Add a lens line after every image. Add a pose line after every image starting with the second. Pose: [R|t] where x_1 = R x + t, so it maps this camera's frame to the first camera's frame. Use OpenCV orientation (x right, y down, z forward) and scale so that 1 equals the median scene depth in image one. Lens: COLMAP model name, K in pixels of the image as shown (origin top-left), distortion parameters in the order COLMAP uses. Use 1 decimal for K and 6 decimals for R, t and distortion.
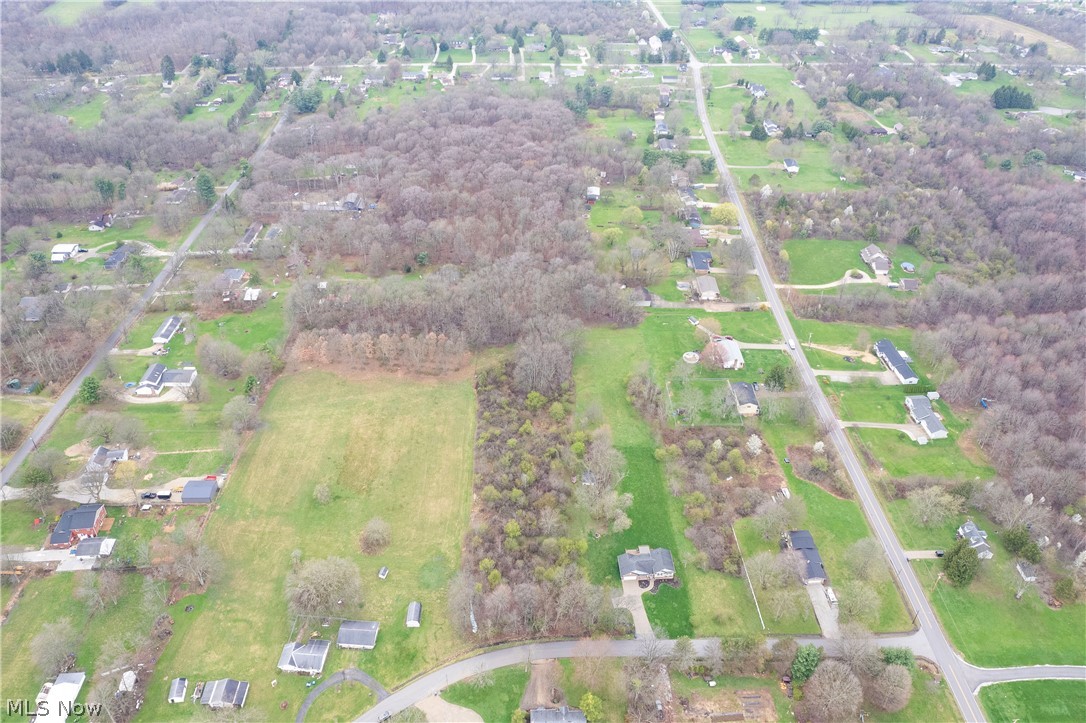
lens RADIAL K [[703.6, 0, 539.7], [0, 703.6, 283.0], [0, 0, 1]] dist [-0.033325, 0.003078]
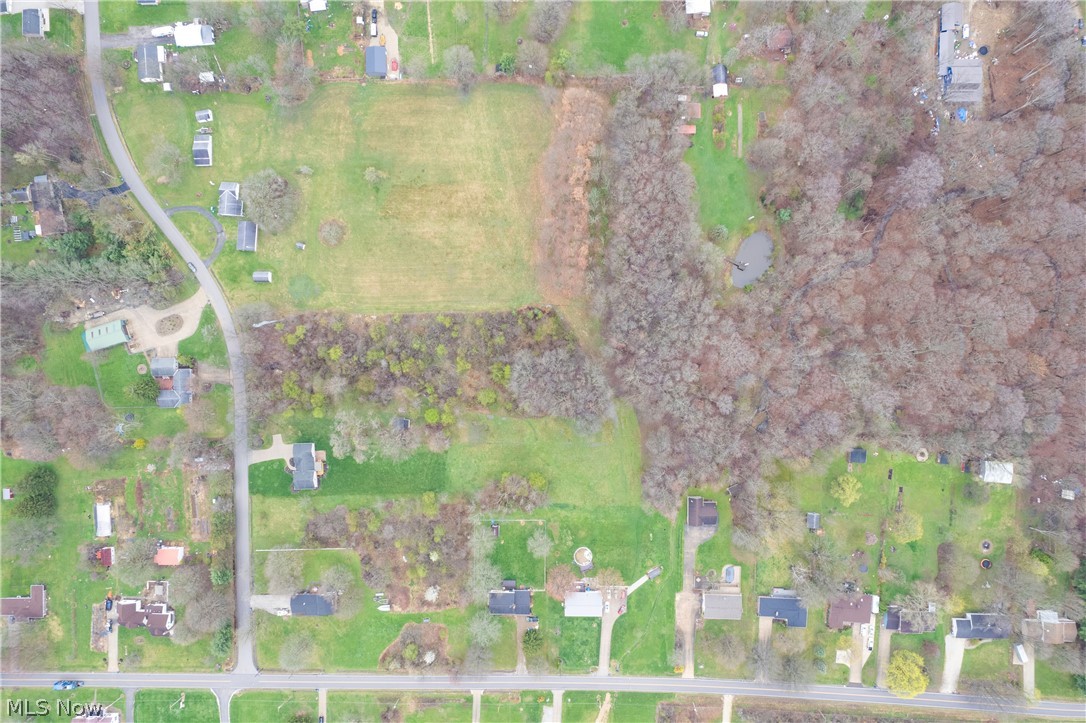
lens RADIAL K [[692.7, 0, 542.1], [0, 692.7, 368.6], [0, 0, 1]] dist [-0.076947, 0.072950]
pose [[-0.009649, 0.999942, -0.004874, -0.009908], [-0.546730, -0.001194, 0.837308, -0.693617], [0.837253, 0.010744, 0.546710, 0.612258]]
